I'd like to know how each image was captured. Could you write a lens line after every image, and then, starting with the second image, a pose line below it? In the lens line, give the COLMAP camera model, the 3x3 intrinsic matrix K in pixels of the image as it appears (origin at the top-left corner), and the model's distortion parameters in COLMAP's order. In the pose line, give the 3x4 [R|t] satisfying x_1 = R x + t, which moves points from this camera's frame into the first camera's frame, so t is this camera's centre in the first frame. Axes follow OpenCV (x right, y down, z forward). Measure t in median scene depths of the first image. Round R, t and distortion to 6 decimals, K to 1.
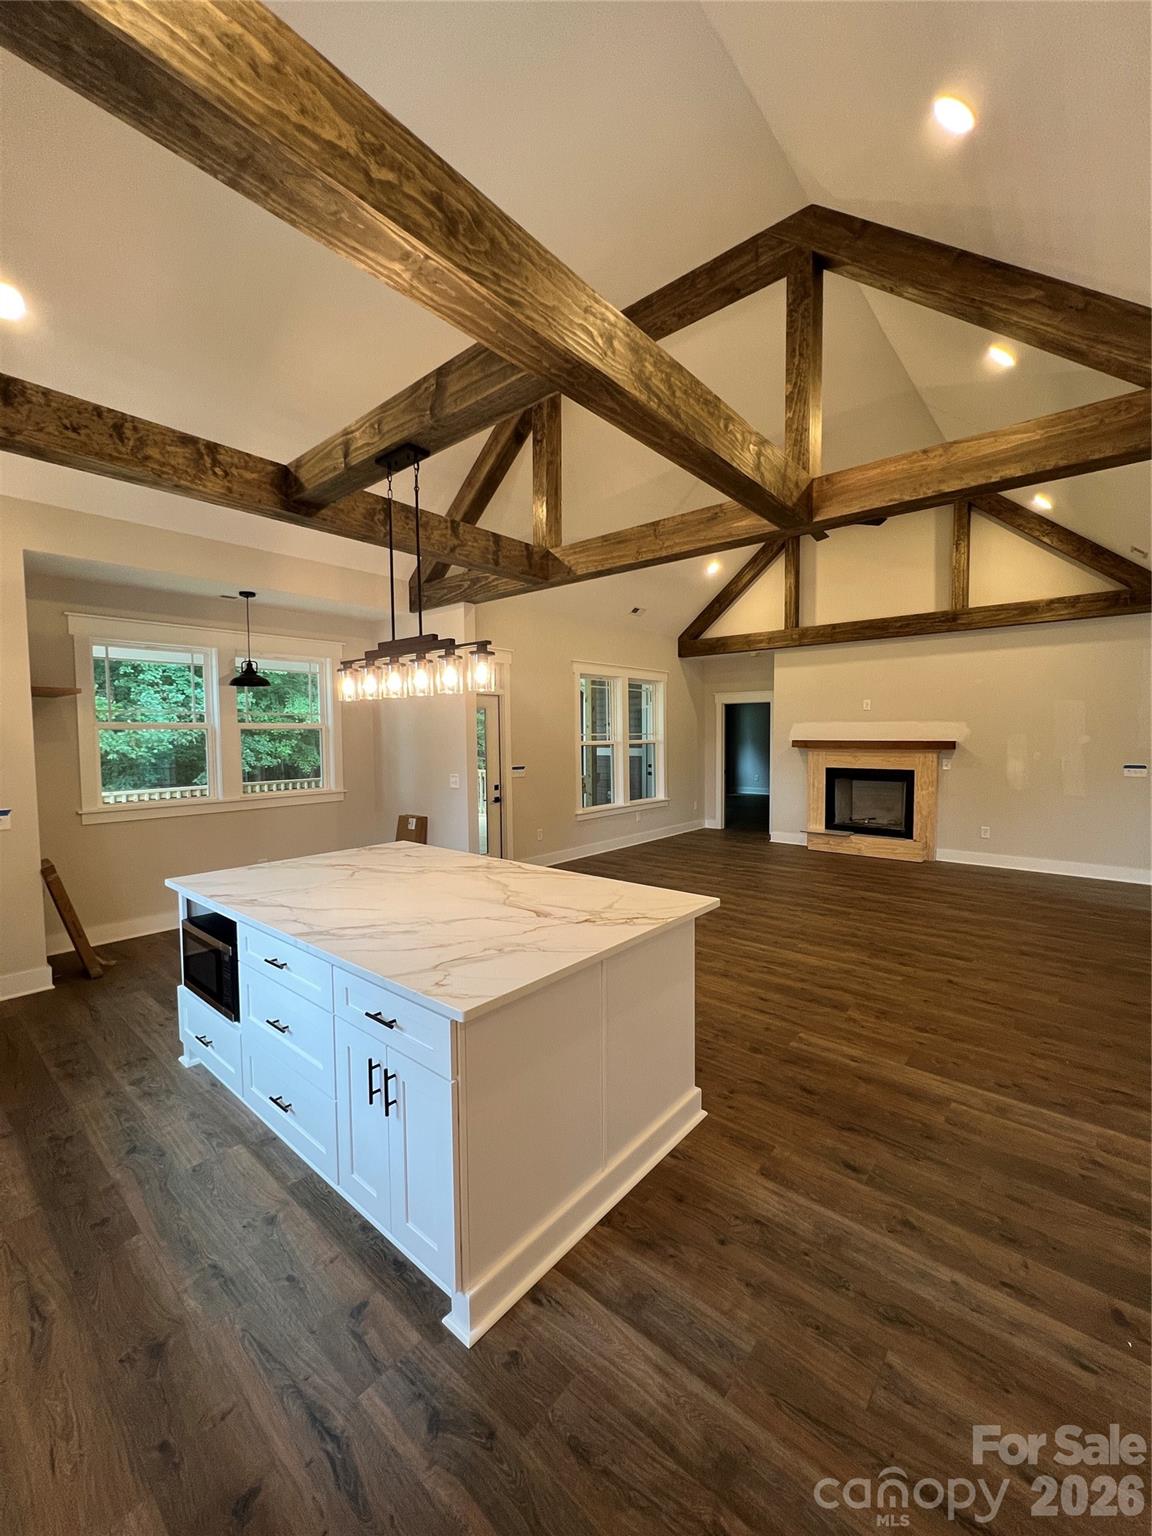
lens RADIAL K [[616.8, 0, 575.4], [0, 616.8, 765.0], [0, 0, 1]] dist [-0.002202, 0.000276]
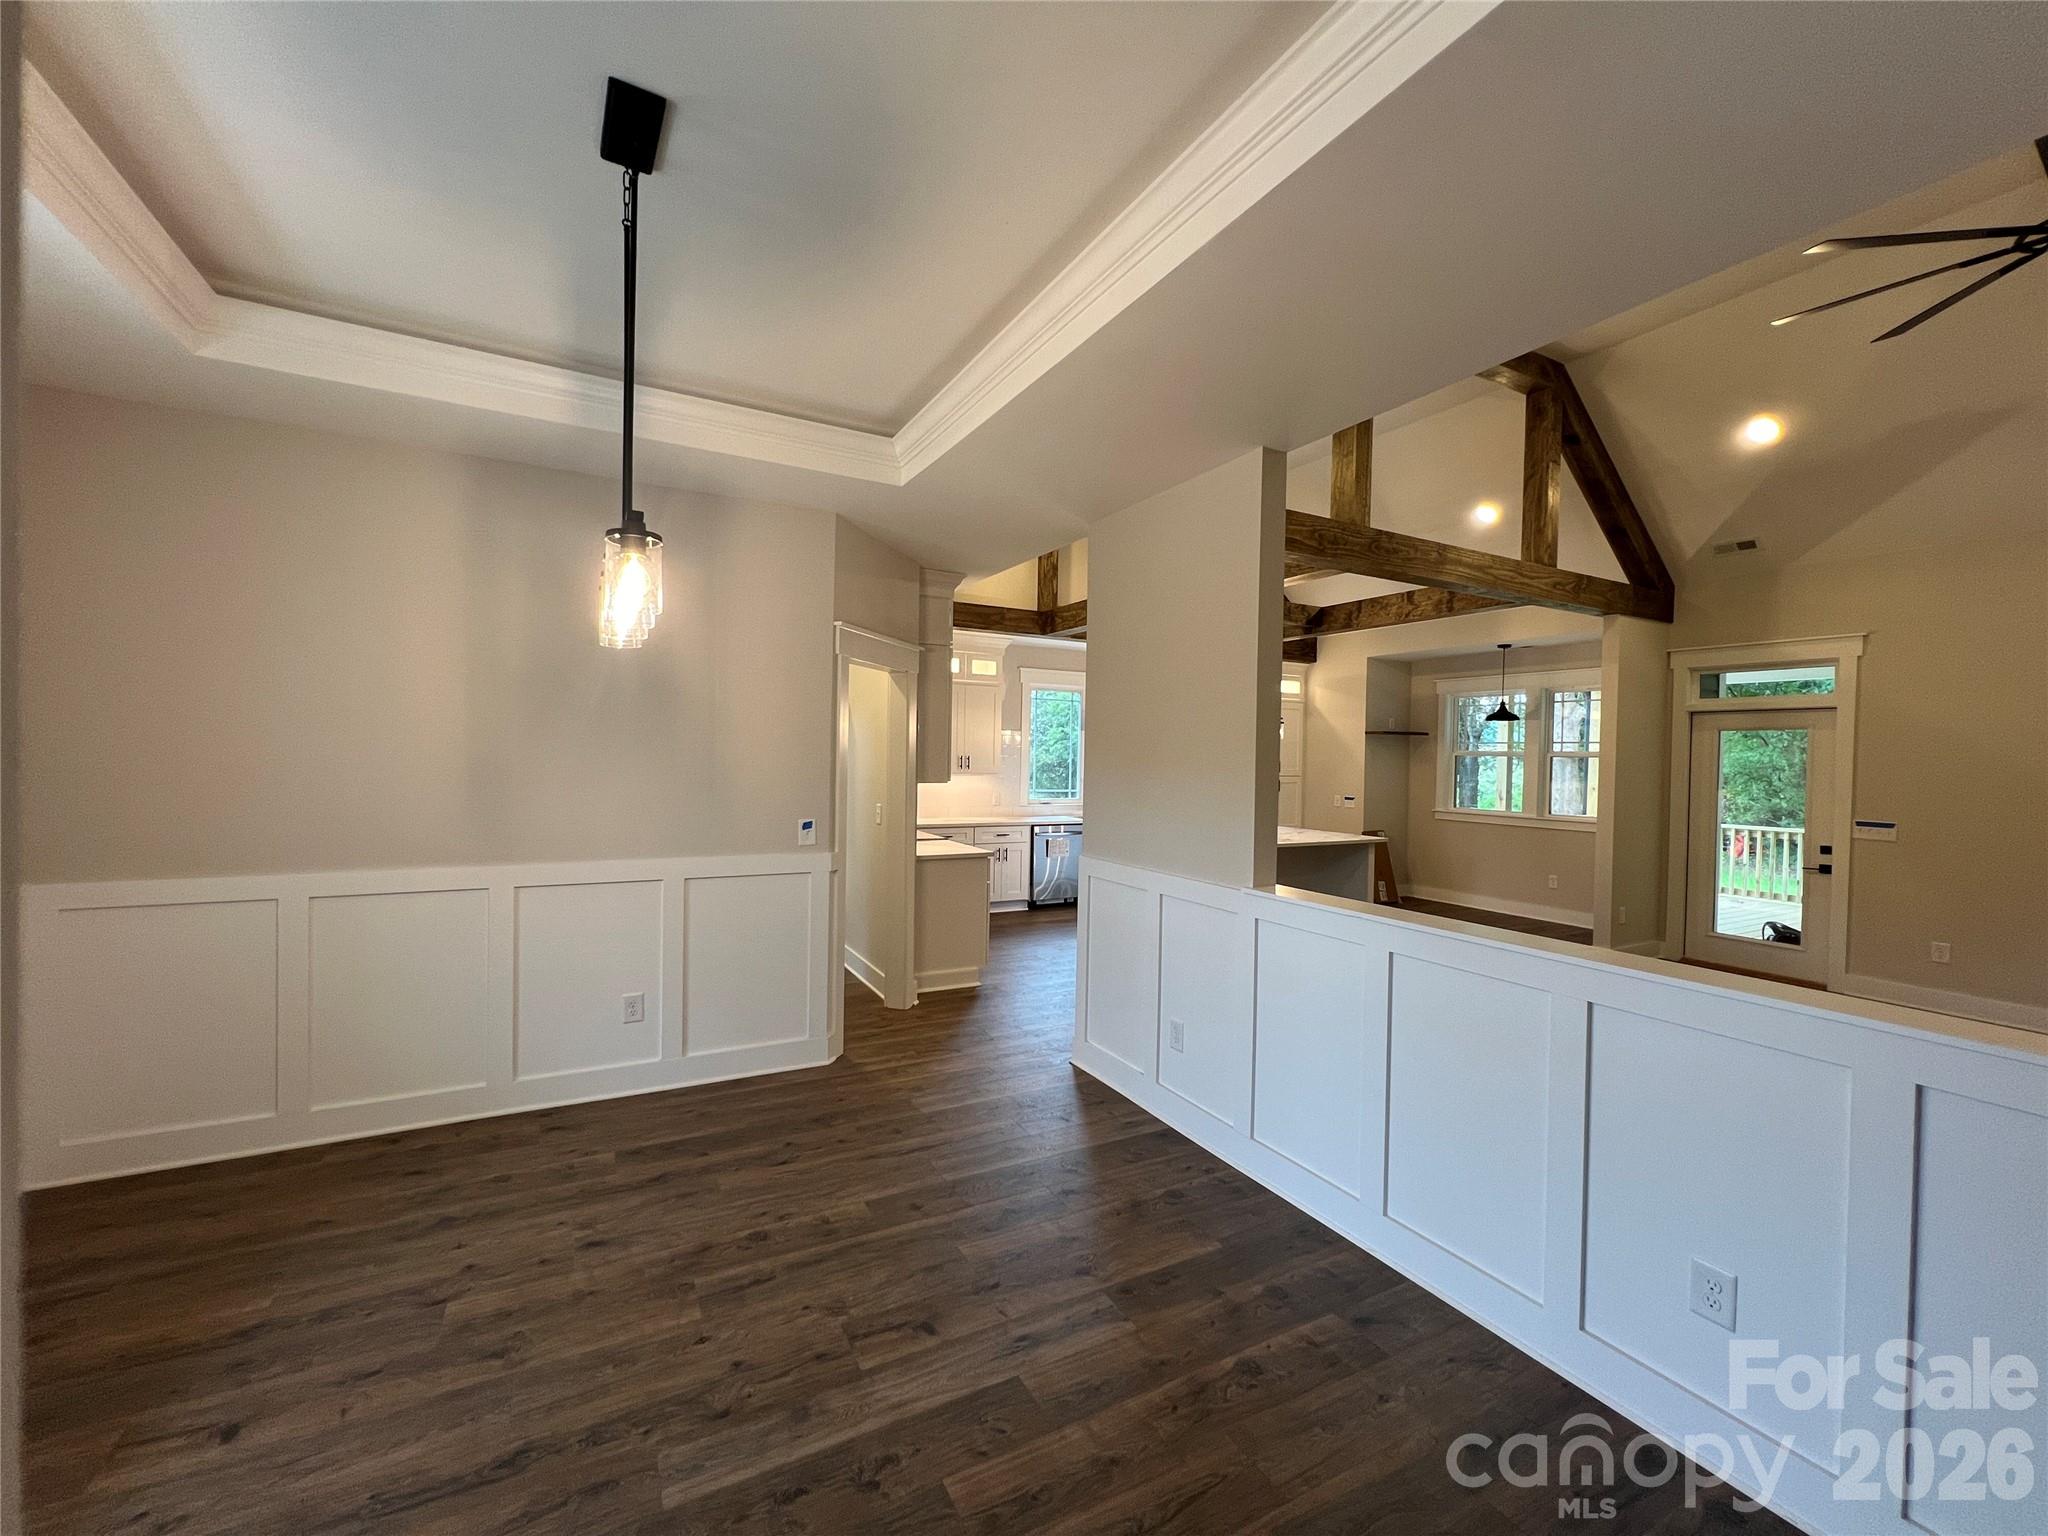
lens RADIAL K [[819.9, 0, 1023.3], [0, 819.9, 766.7], [0, 0, 1]] dist [-0.001040, -0.000096]
pose [[-0.359215, 0.012713, -0.933168, 1.008892], [-0.065421, 0.997104, 0.038768, -0.029954], [0.930959, 0.074975, -0.357343, 0.537227]]
